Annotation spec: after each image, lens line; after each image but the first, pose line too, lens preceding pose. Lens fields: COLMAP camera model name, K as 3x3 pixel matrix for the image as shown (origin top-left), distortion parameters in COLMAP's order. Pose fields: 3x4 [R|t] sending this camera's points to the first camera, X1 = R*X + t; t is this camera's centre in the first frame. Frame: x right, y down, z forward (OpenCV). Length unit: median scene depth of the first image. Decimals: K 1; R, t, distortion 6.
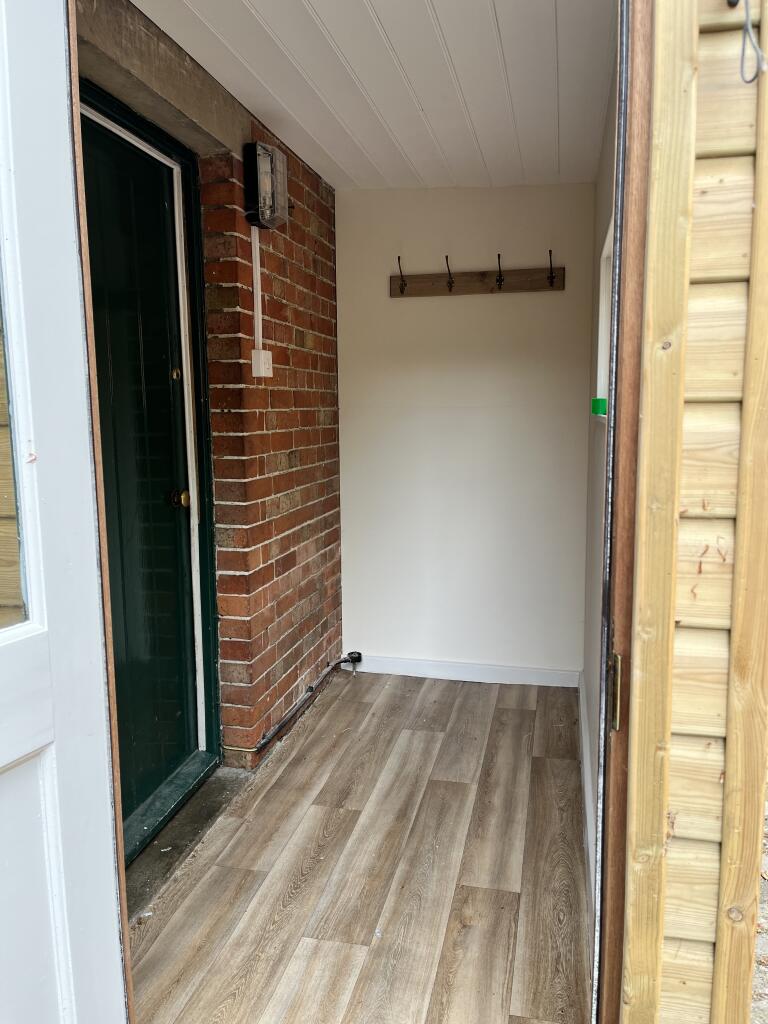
lens RADIAL K [[774.2, 0, 384.3], [0, 774.2, 512.8], [0, 0, 1]] dist [0.003045, 0.000594]
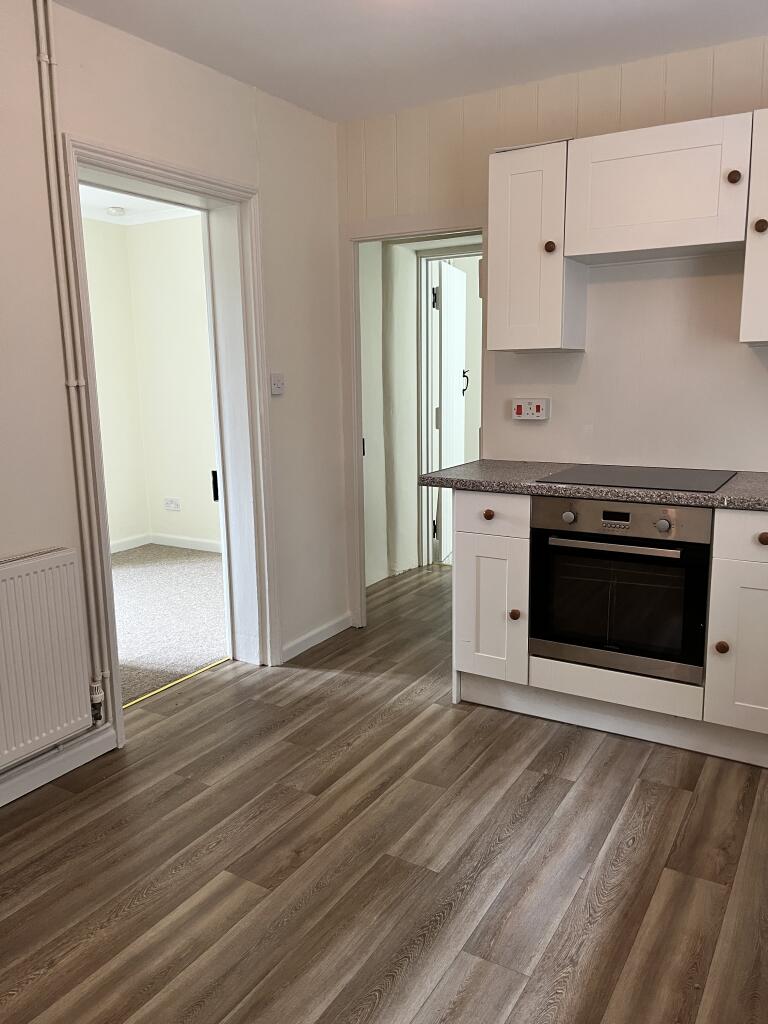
lens RADIAL K [[774.2, 0, 384.6], [0, 774.2, 513.3], [0, 0, 1]] dist [0.003045, 0.000594]
pose [[-0.950526, -0.041887, 0.307809, -0.333897], [0.056335, 0.951195, 0.303405, -0.266397], [-0.305495, 0.305735, -0.901776, 1.775373]]
